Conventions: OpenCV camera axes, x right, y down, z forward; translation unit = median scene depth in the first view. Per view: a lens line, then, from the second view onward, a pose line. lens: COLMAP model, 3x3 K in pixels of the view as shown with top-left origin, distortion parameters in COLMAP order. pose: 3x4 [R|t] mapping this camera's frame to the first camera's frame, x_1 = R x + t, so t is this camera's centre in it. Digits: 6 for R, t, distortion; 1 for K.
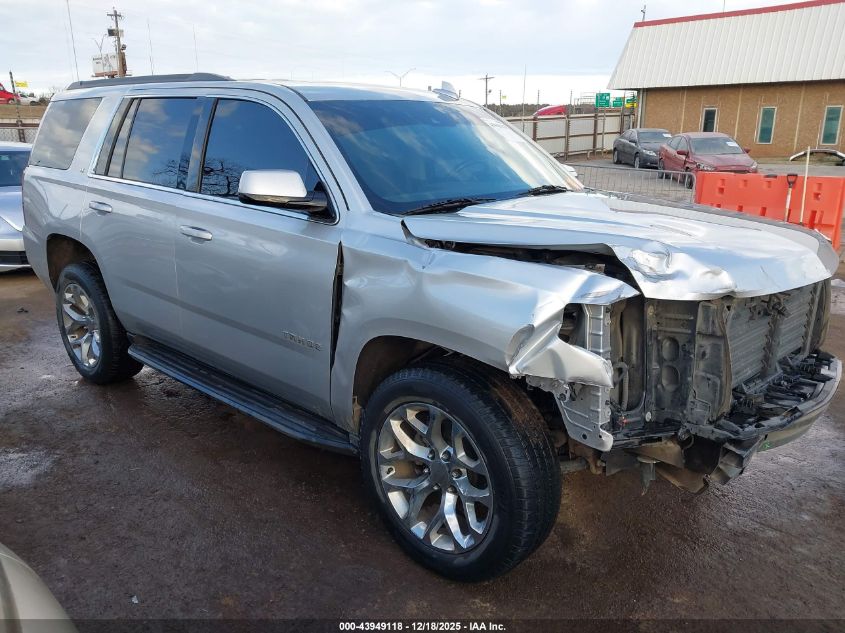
lens RADIAL K [[672.8, 0, 424.0], [0, 672.8, 318.2], [0, 0, 1]] dist [0.023542, -0.015526]
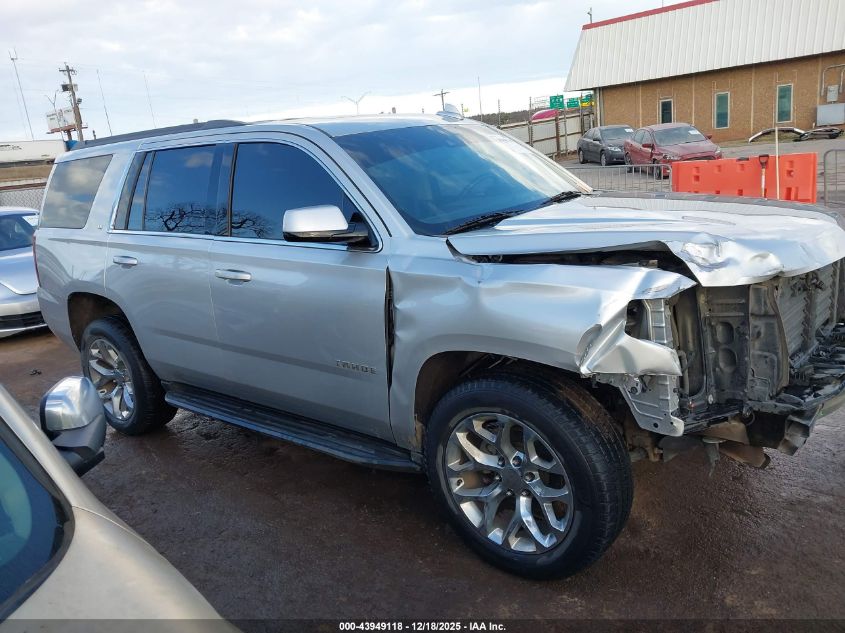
lens RADIAL K [[672.8, 0, 418.7], [0, 672.8, 318.0], [0, 0, 1]] dist [0.023542, -0.015526]
pose [[0.992958, -0.114498, 0.030411, -0.107056], [0.115227, 0.993064, -0.023397, -0.005896], [-0.027521, 0.026737, 0.999264, -0.032350]]
